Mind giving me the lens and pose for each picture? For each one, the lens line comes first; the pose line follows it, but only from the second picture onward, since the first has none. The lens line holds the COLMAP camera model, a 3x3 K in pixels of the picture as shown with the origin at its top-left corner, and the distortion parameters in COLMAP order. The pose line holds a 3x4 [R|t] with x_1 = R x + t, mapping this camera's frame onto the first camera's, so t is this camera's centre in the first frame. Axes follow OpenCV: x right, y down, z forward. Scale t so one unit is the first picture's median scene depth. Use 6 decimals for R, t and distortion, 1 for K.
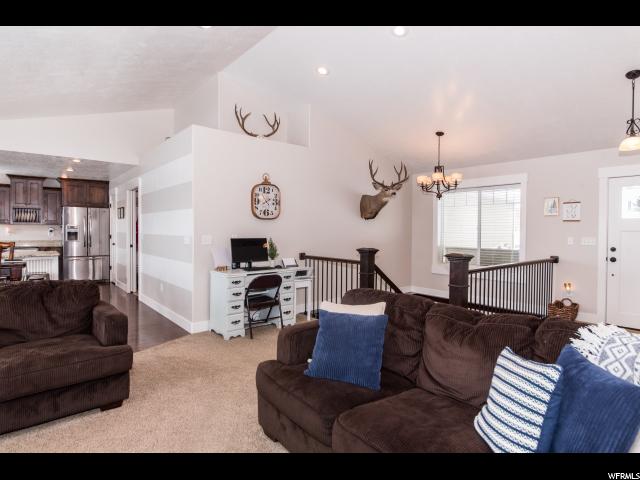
lens RADIAL K [[361.4, 0, 317.7], [0, 361.4, 233.4], [0, 0, 1]] dist [0.001127, -0.000609]
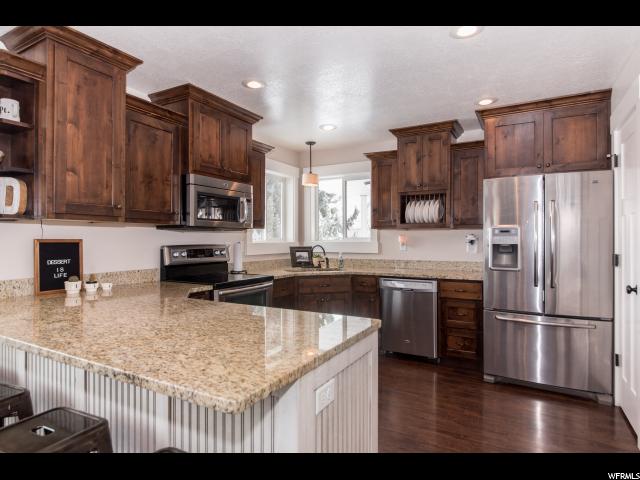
lens RADIAL K [[370.9, 0, 320.0], [0, 370.9, 240.0], [0, 0, 1]] dist [0.001292, -0.000003]
pose [[0.365557, -0.008351, -0.930752, -0.230273], [-0.003843, 0.999938, -0.010481, -0.002041], [0.930781, 0.007408, 0.365502, 0.402646]]
